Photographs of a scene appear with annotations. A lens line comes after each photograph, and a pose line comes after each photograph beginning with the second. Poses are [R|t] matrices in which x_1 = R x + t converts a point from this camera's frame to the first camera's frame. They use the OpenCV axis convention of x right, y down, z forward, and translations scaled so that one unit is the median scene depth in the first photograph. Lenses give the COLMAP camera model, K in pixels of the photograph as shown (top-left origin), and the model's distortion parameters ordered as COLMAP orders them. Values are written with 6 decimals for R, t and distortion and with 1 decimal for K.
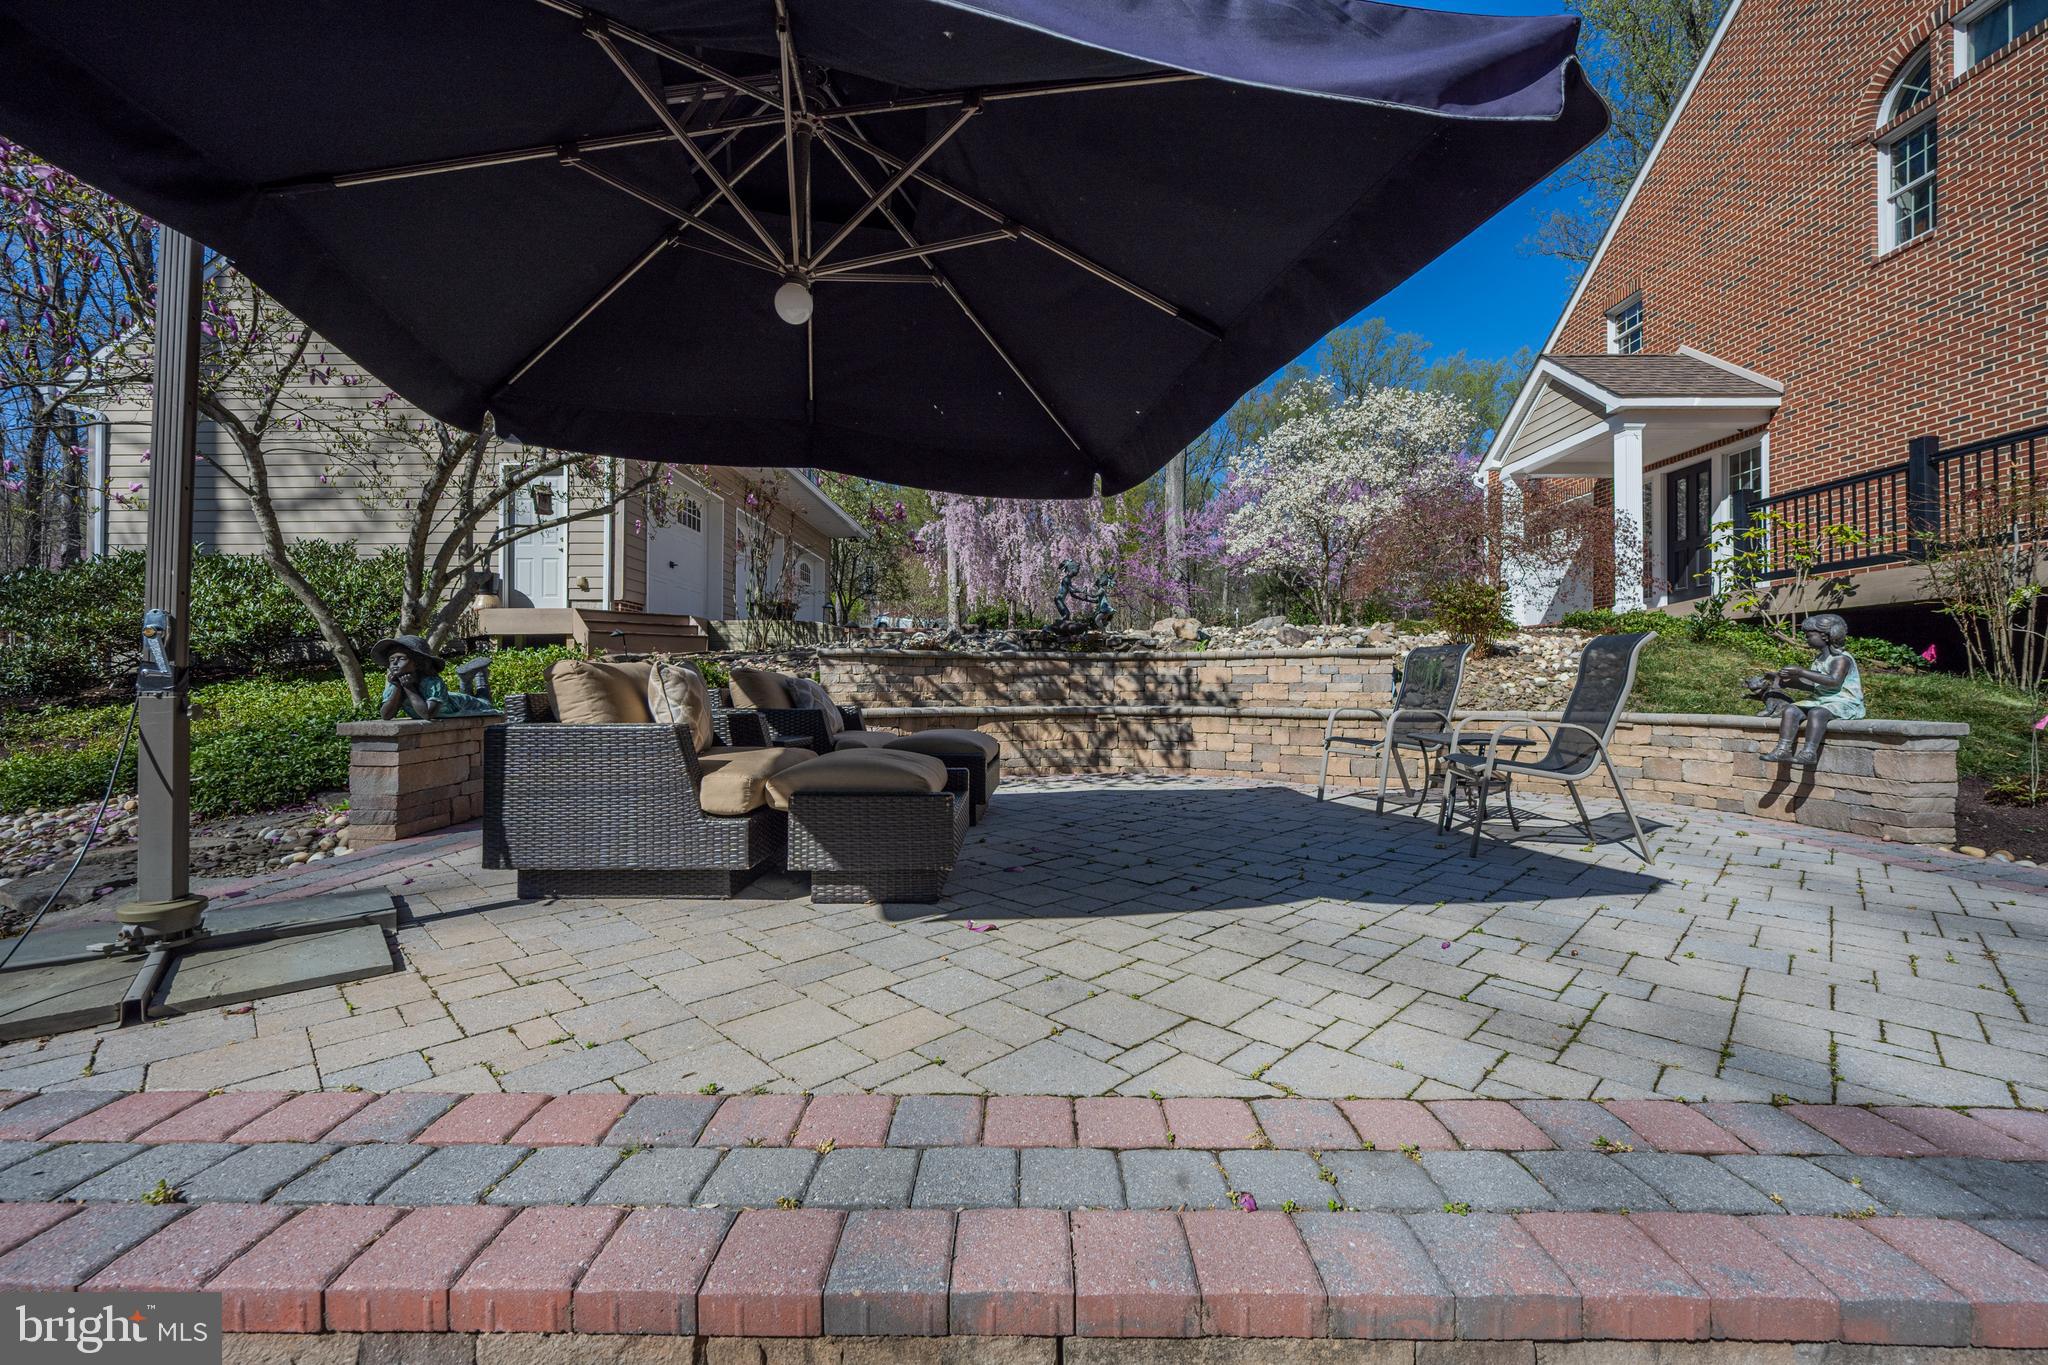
lens RADIAL K [[803.5, 0, 1080.9], [0, 803.5, 678.6], [0, 0, 1]] dist [-0.004048, 0.001233]
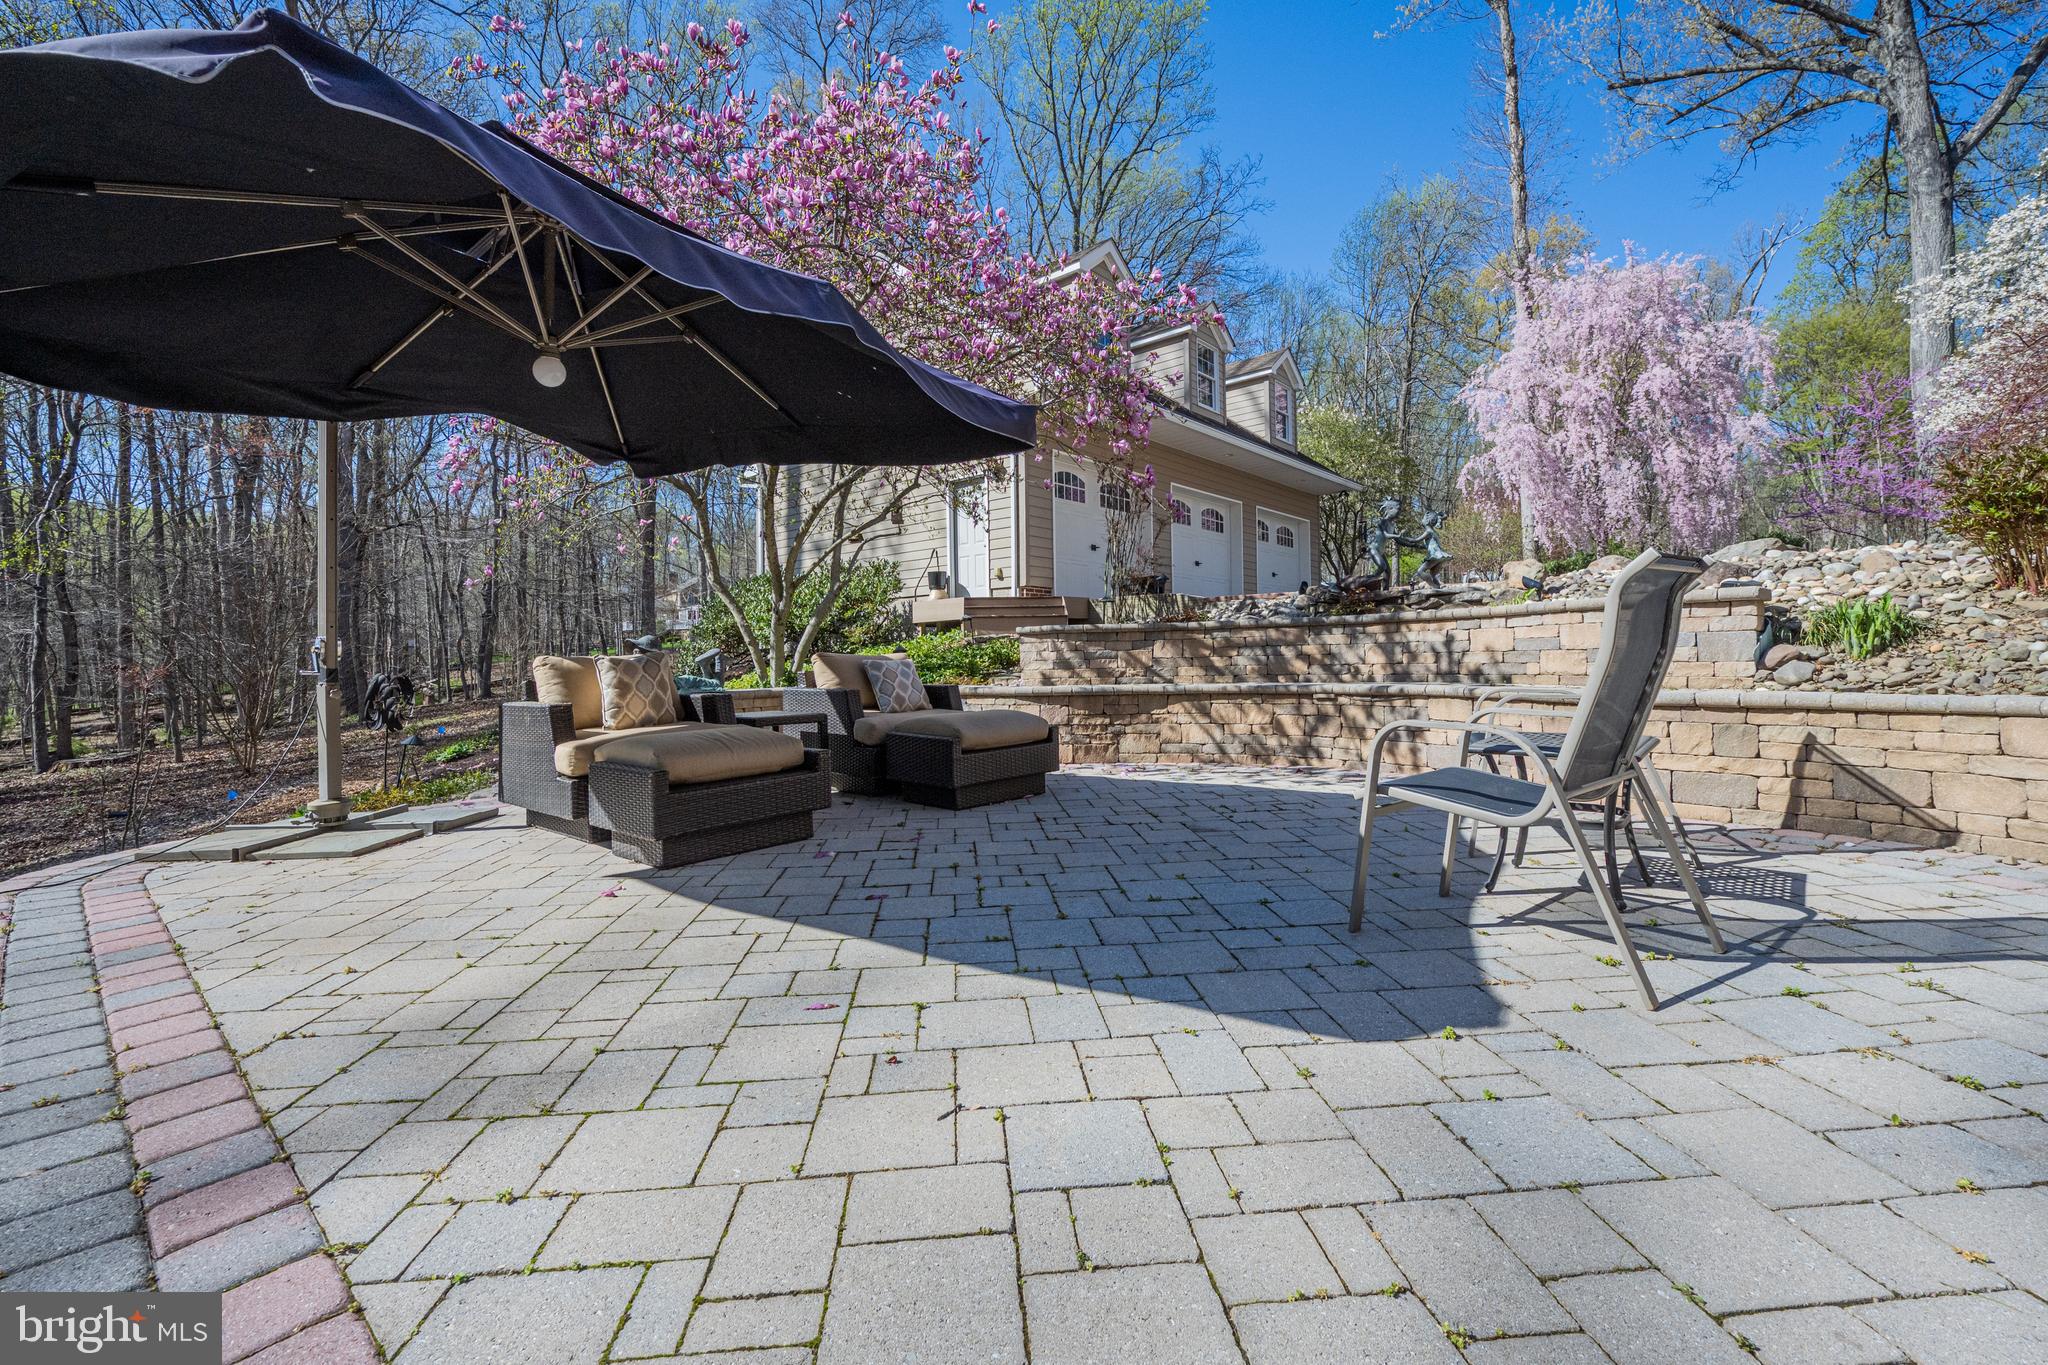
lens RADIAL K [[863.9, 0, 1029.6], [0, 863.9, 636.5], [0, 0, 1]] dist [-0.000122, -0.000652]
pose [[0.759807, -0.032683, -0.649326, 0.395493], [0.025023, 0.999466, -0.021026, -0.001900], [0.649667, -0.000273, 0.760219, 0.168163]]
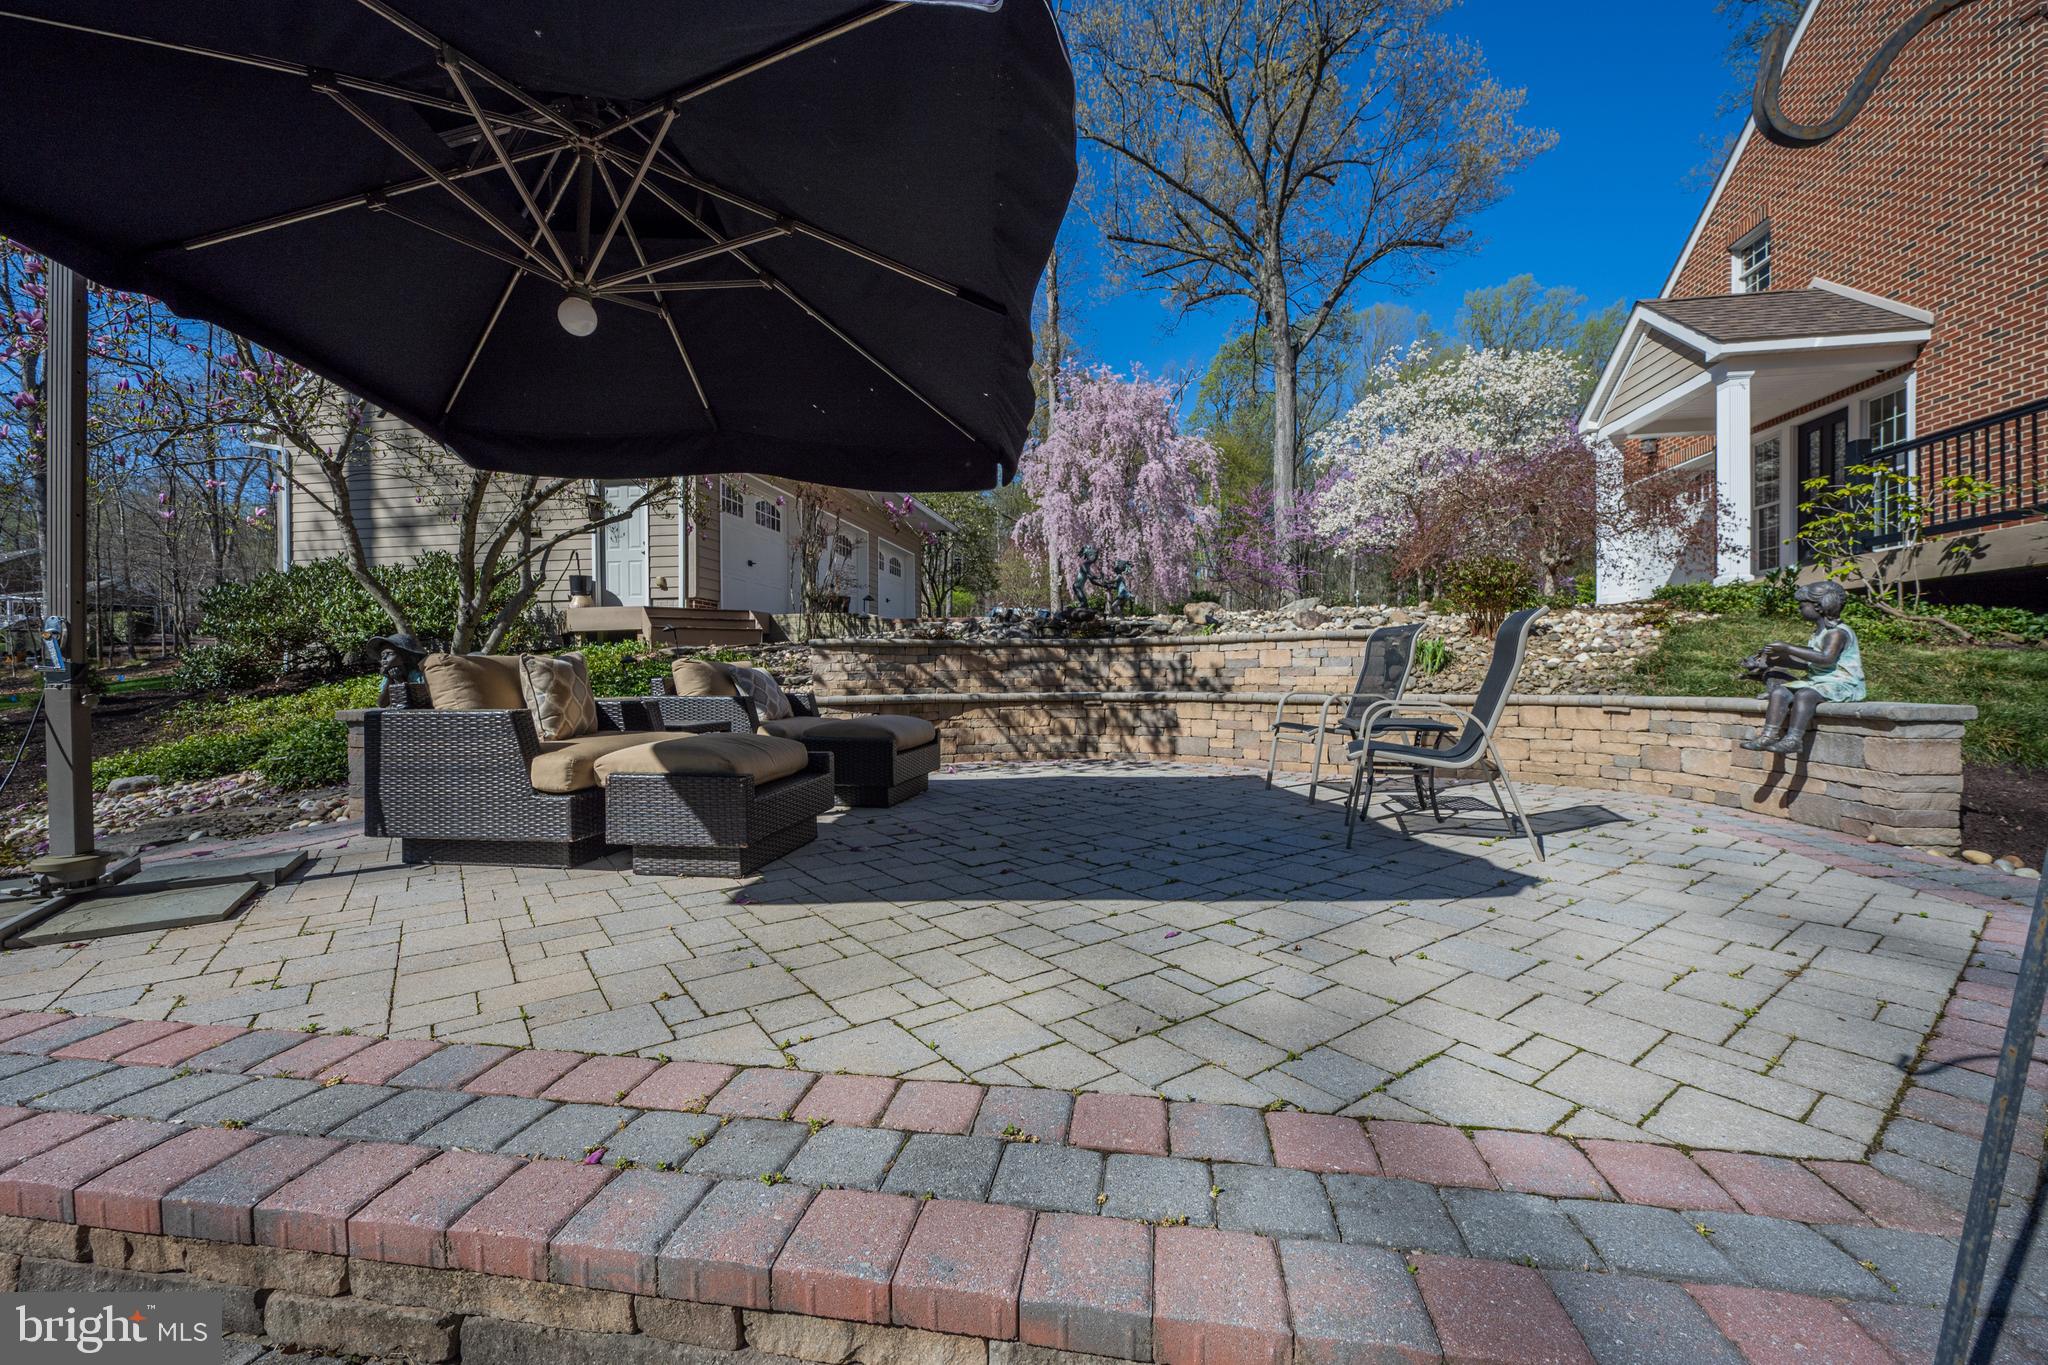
lens RADIAL K [[803.5, 0, 1067.3], [0, 803.5, 681.4], [0, 0, 1]] dist [-0.004048, 0.001233]
pose [[0.988727, -0.007735, -0.149528, 0.160713], [0.010461, 0.999793, 0.017452, 0.002932], [0.149362, -0.018819, 0.988603, 0.010507]]
